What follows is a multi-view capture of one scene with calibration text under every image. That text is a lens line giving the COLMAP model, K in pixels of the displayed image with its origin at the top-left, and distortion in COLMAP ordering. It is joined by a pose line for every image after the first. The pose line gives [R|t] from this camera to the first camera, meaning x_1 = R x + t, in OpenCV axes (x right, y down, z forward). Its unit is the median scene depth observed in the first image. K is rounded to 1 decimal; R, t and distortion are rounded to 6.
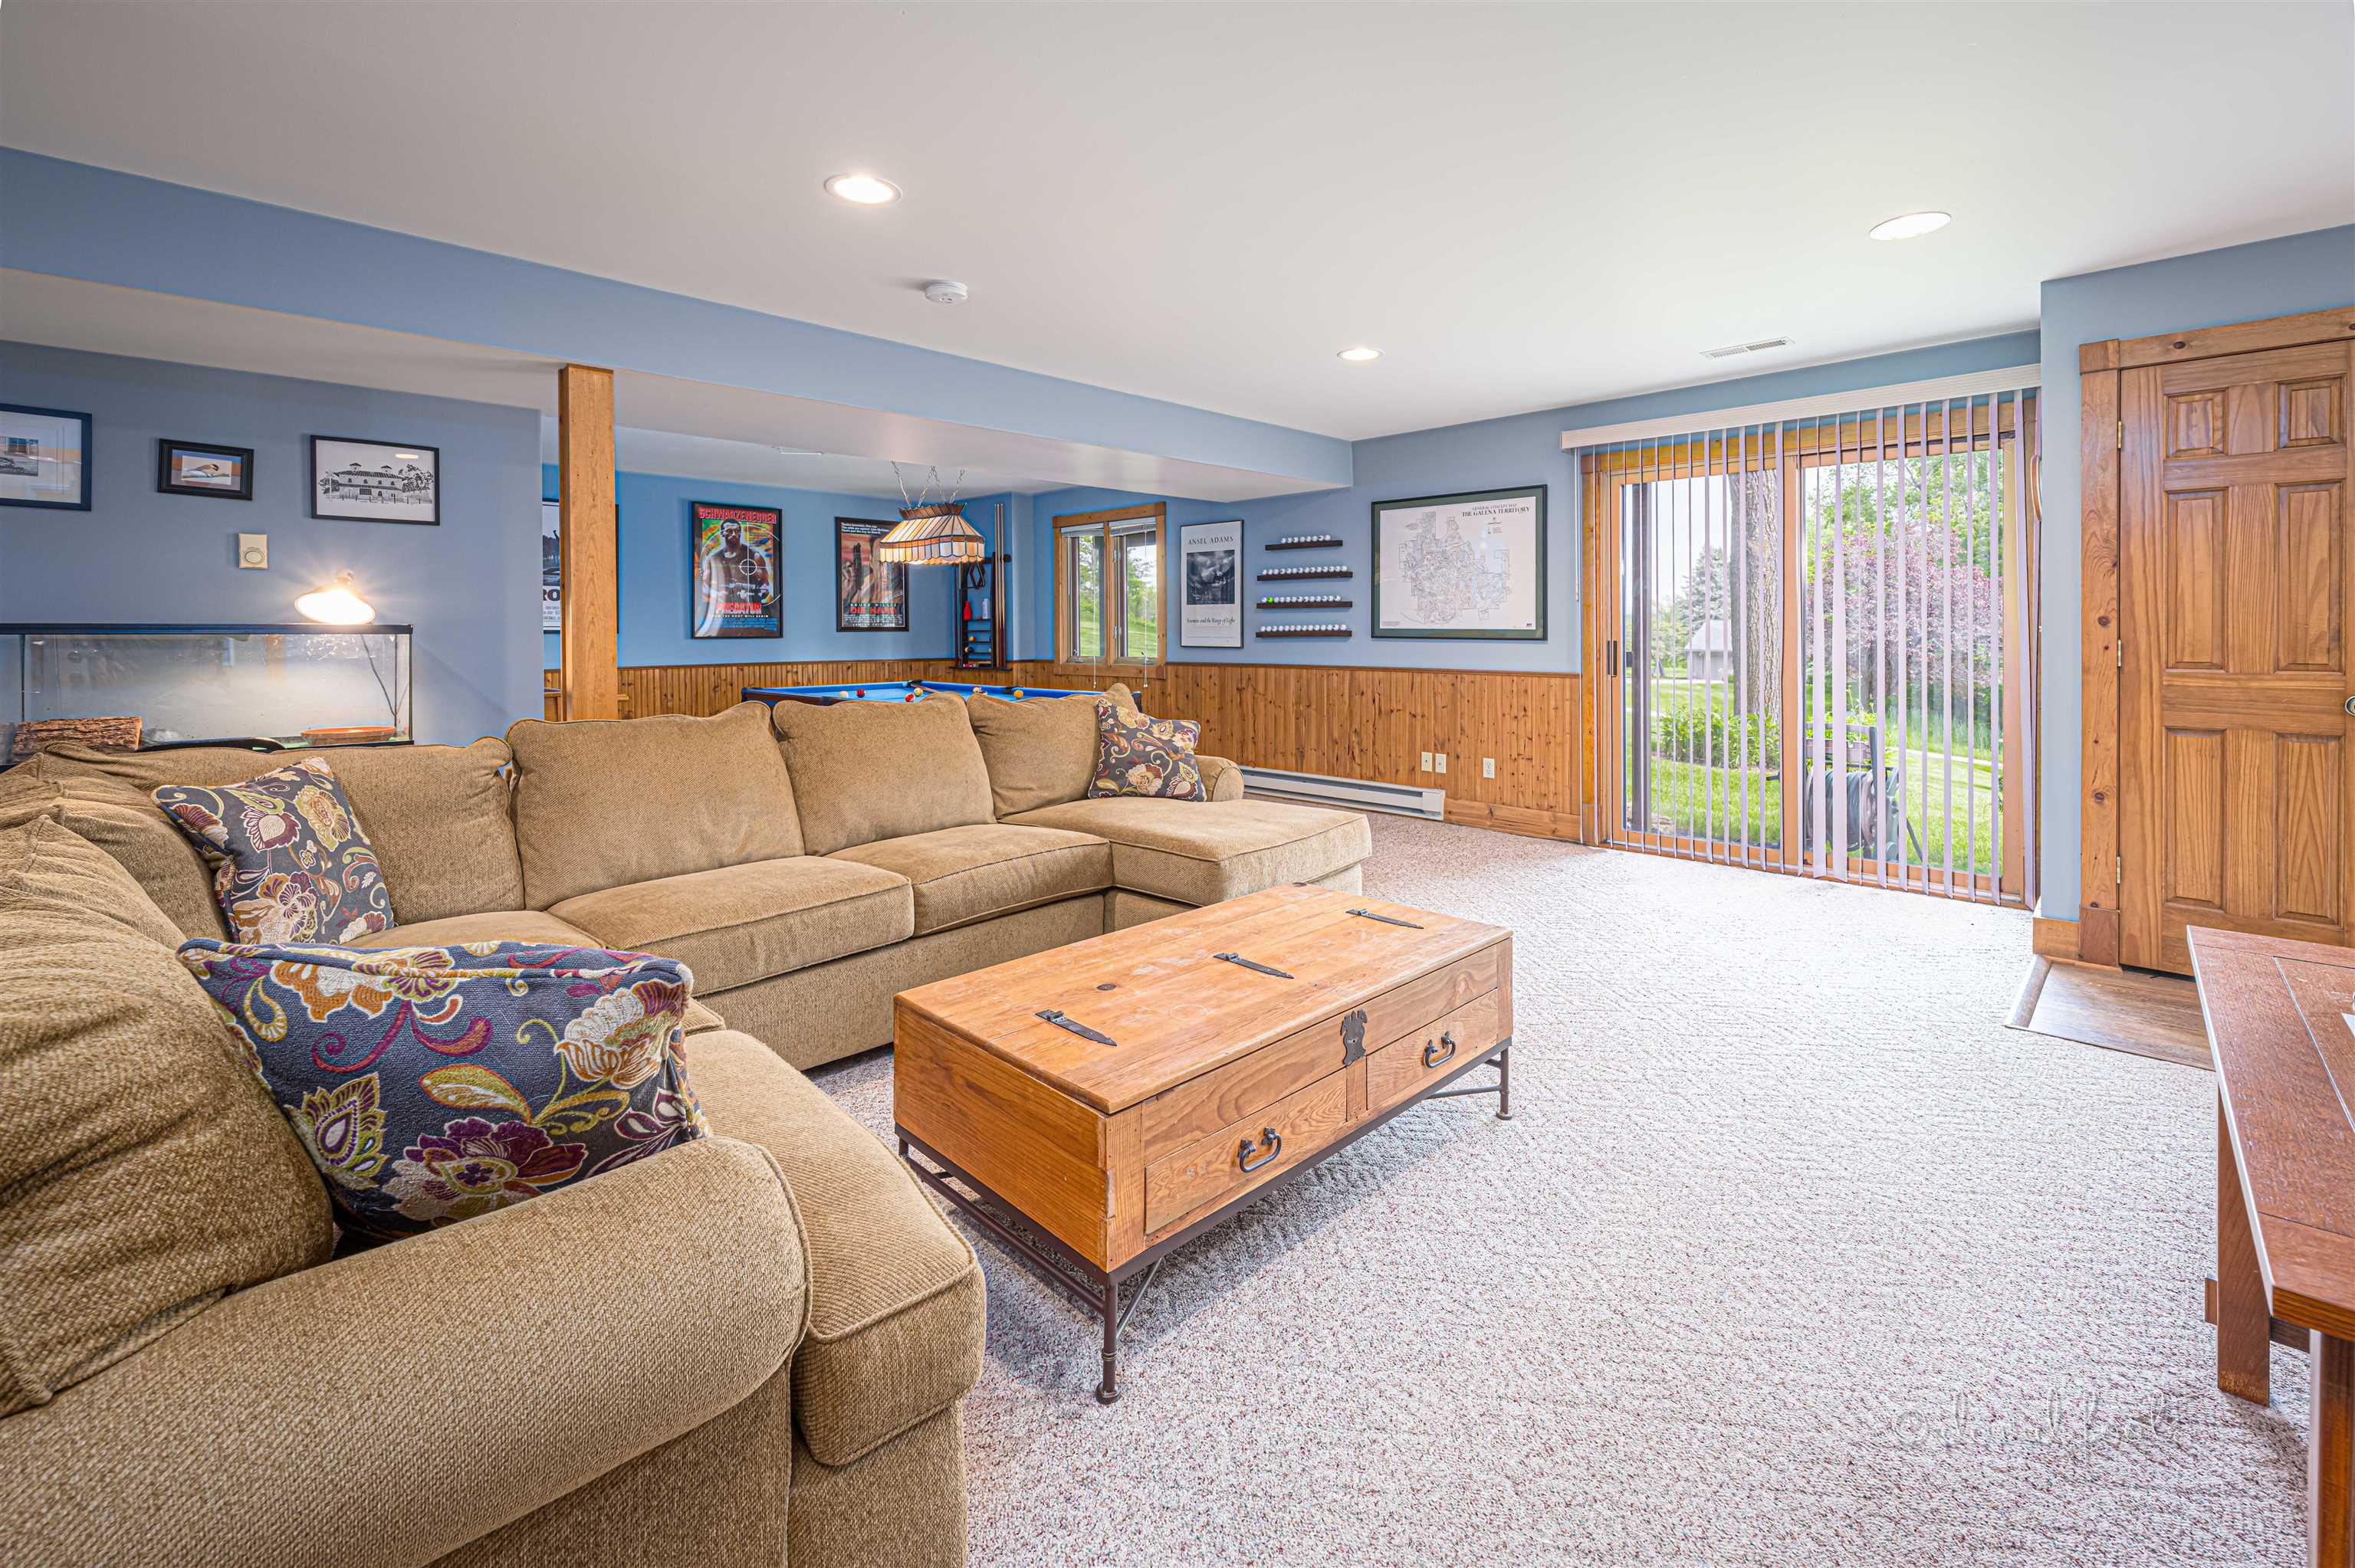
lens RADIAL K [[990.6, 0, 1194.7], [0, 990.6, 633.6], [0, 0, 1]] dist [-0.000745, -0.000057]
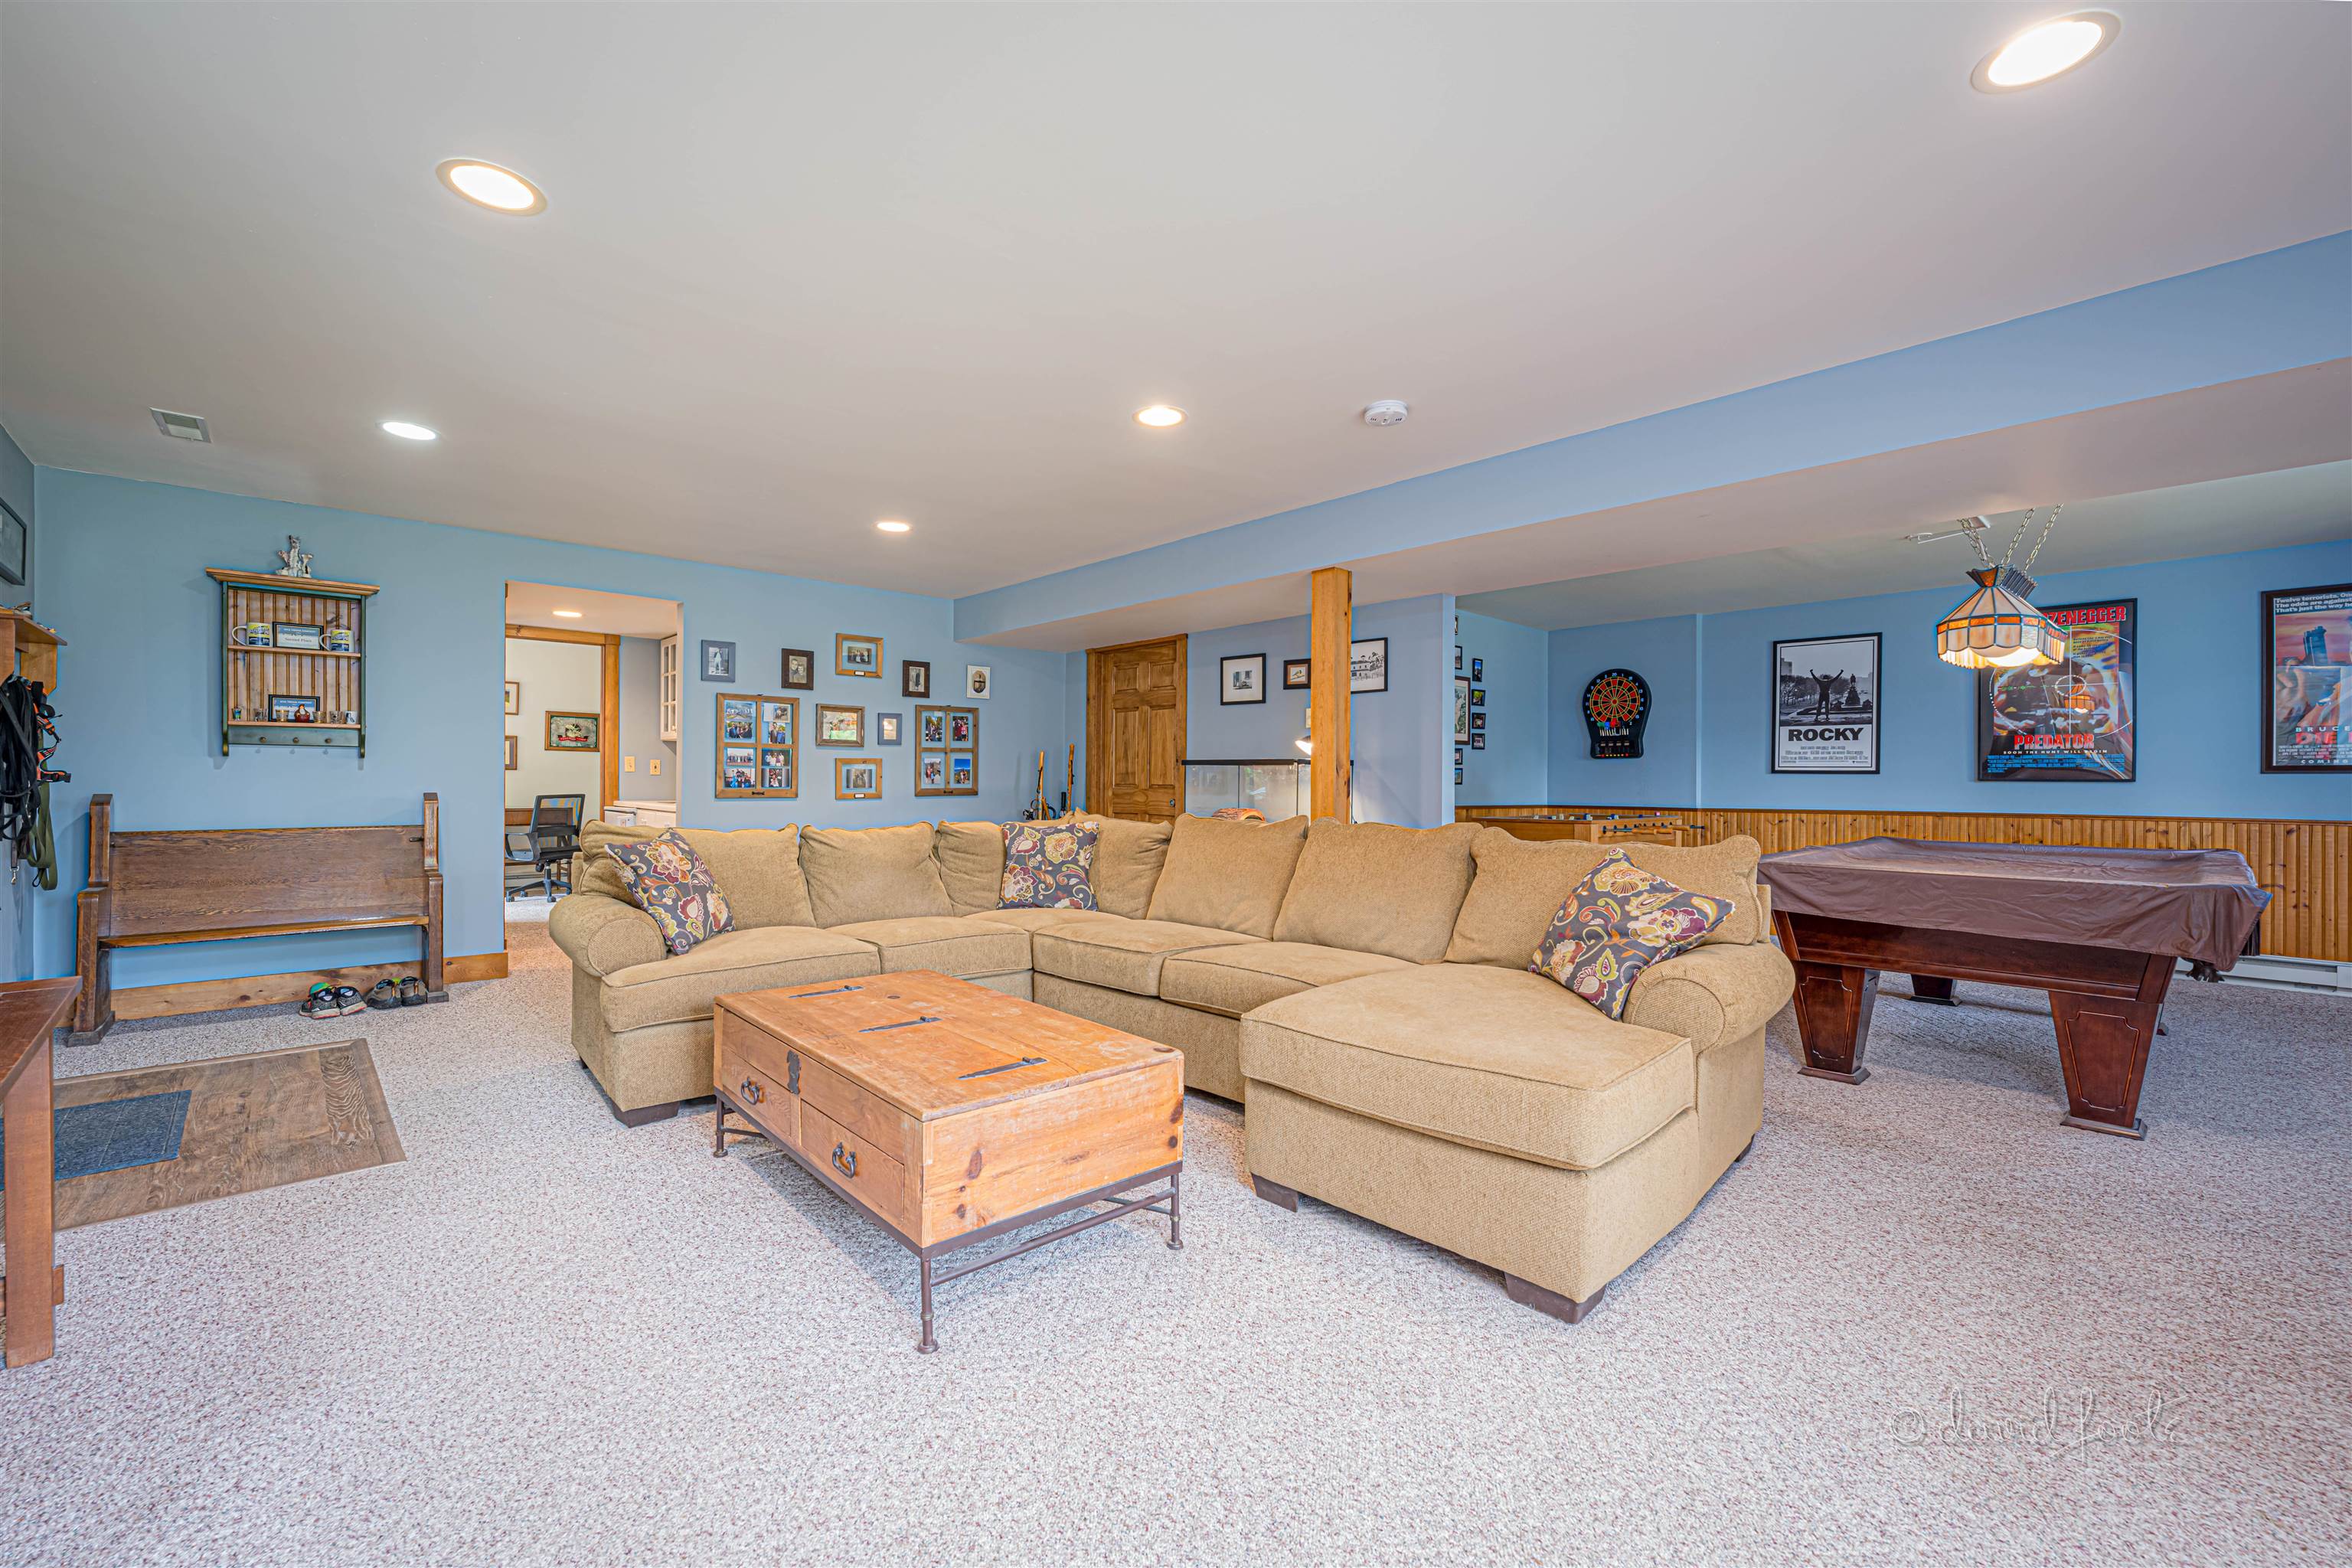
lens RADIAL K [[973.9, 0, 1175.1], [0, 973.9, 785.0], [0, 0, 1]] dist [0.004248, 0.000354]
pose [[-0.045836, 0.009765, -0.998901, 0.362399], [-0.011896, 0.999876, 0.010321, 0.008903], [0.998878, 0.012356, -0.045714, 0.411121]]
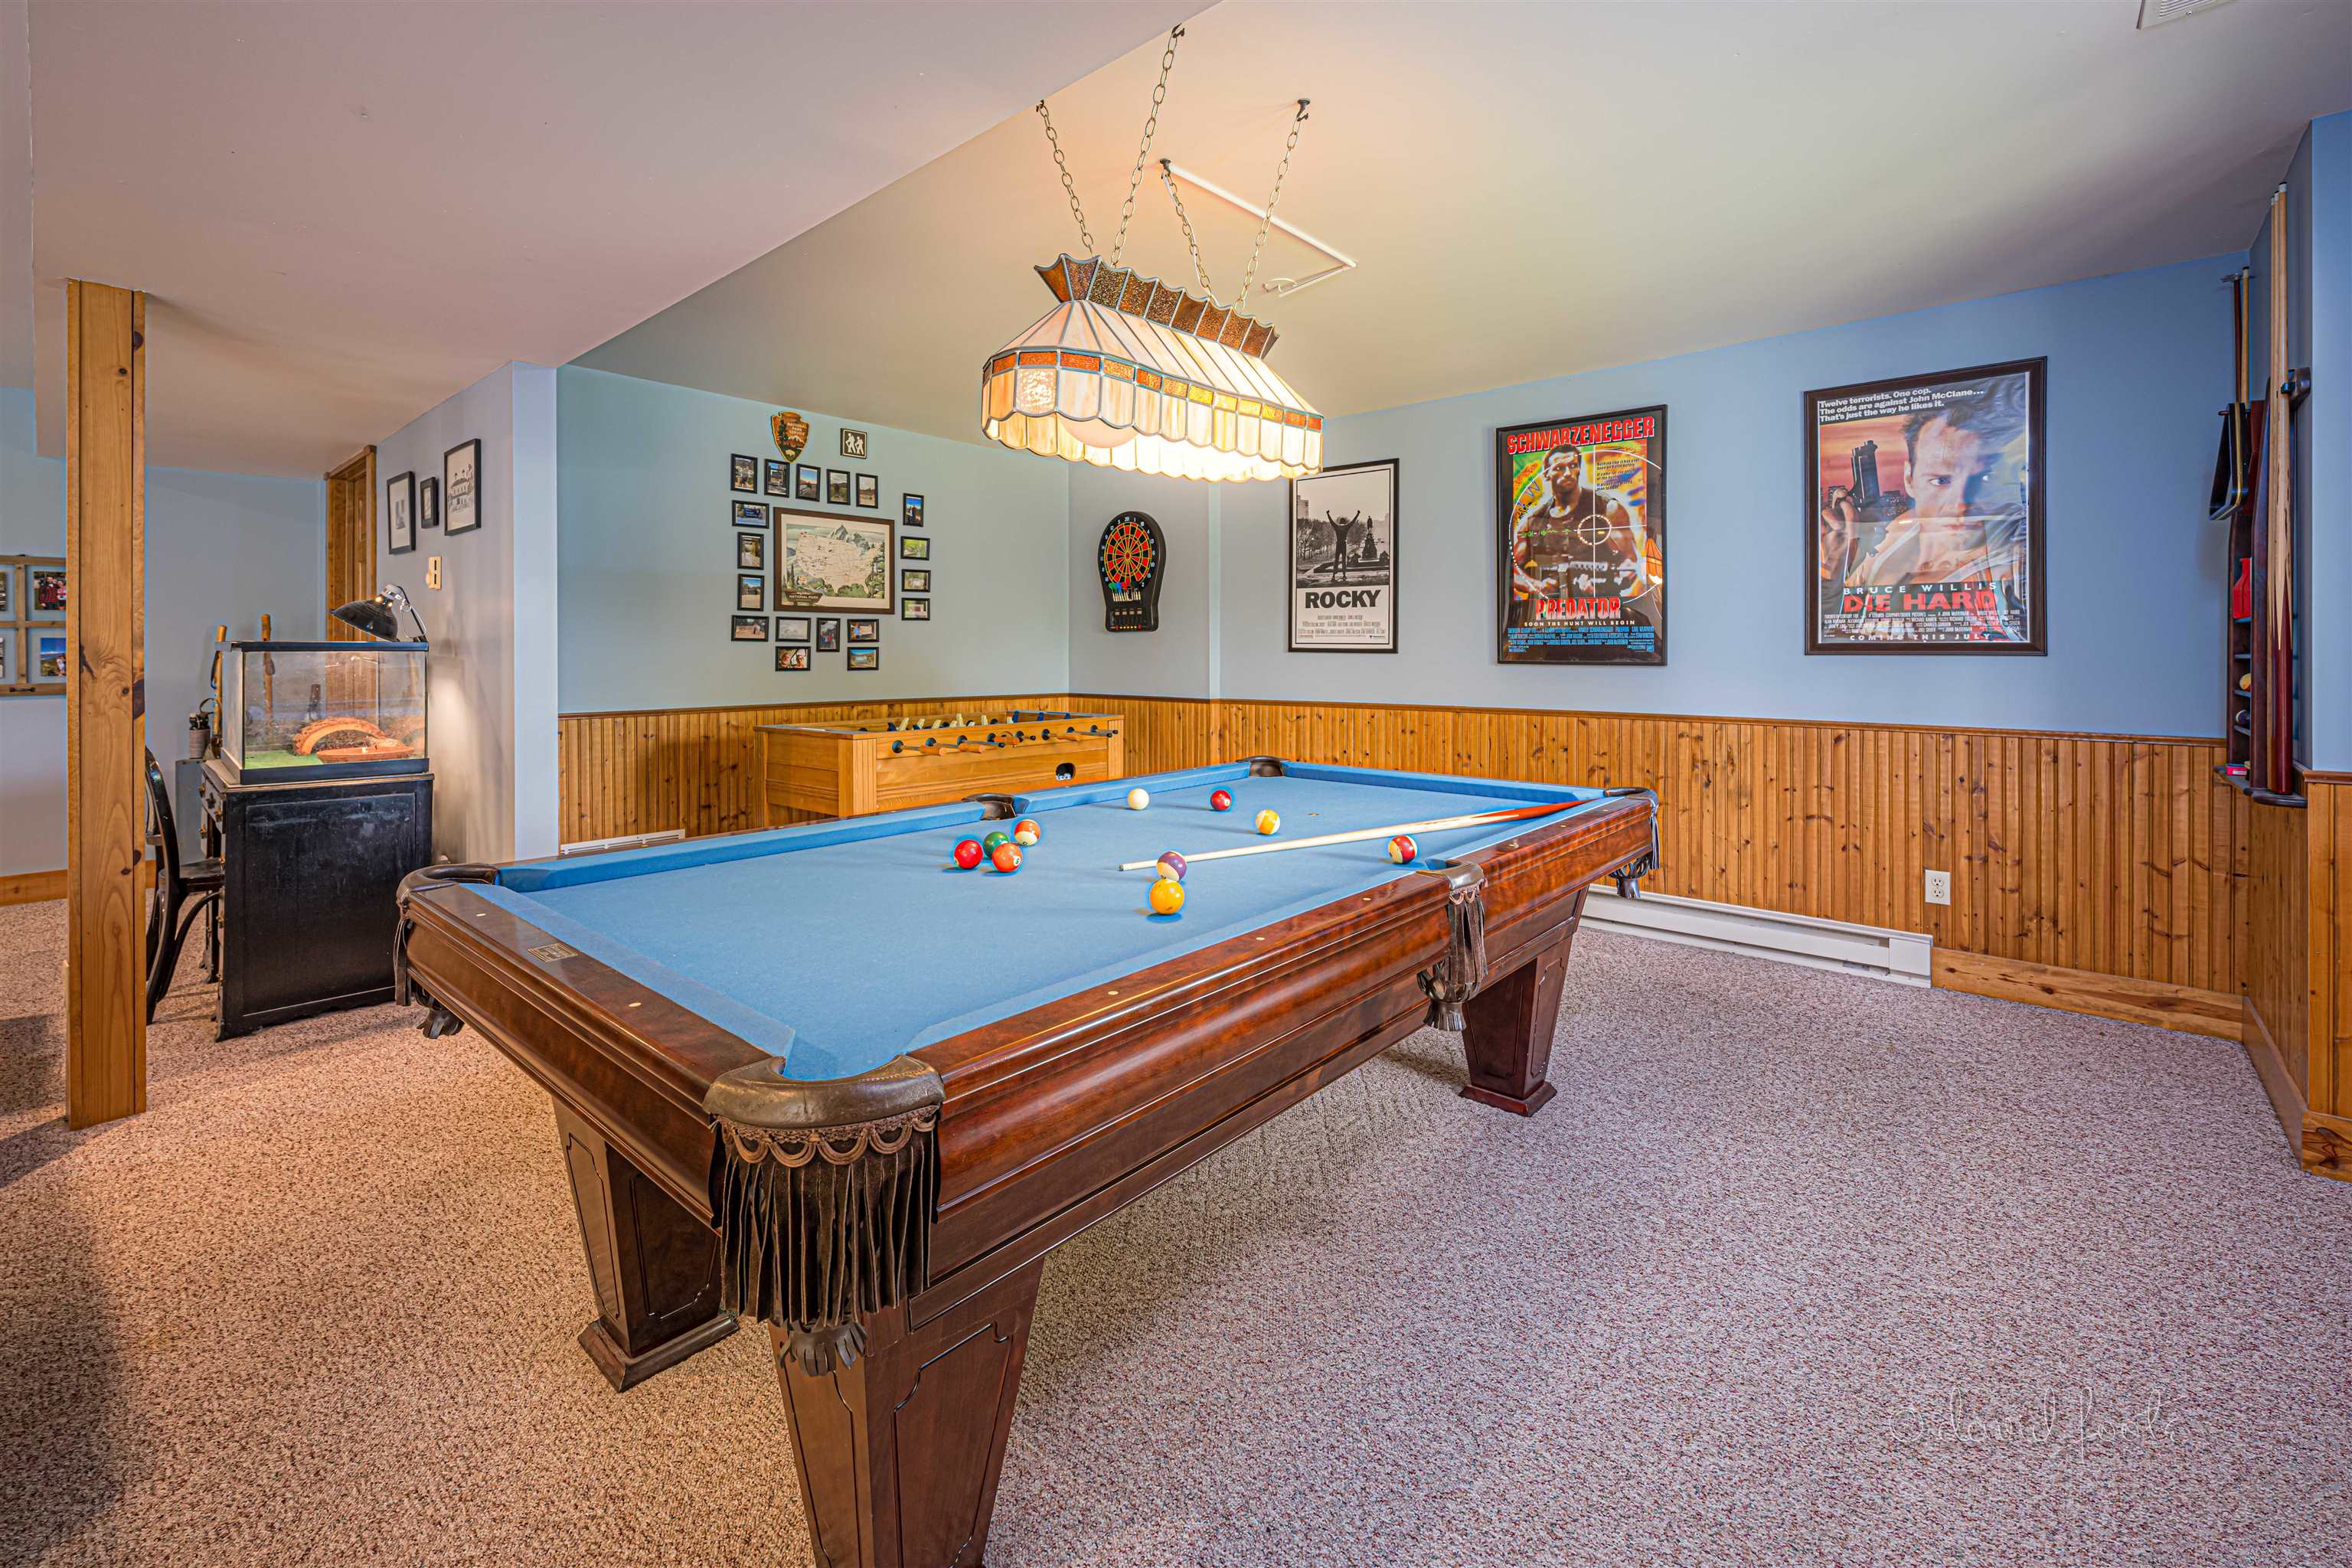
lens RADIAL K [[973.9, 0, 1200.0], [0, 973.9, 650.8], [0, 0, 1]] dist [0.004248, 0.000354]
pose [[0.058228, 0.008943, -0.998263, 0.065678], [-0.006437, 0.999942, 0.008582, -0.006797], [0.998283, 0.005926, 0.058282, 0.867092]]
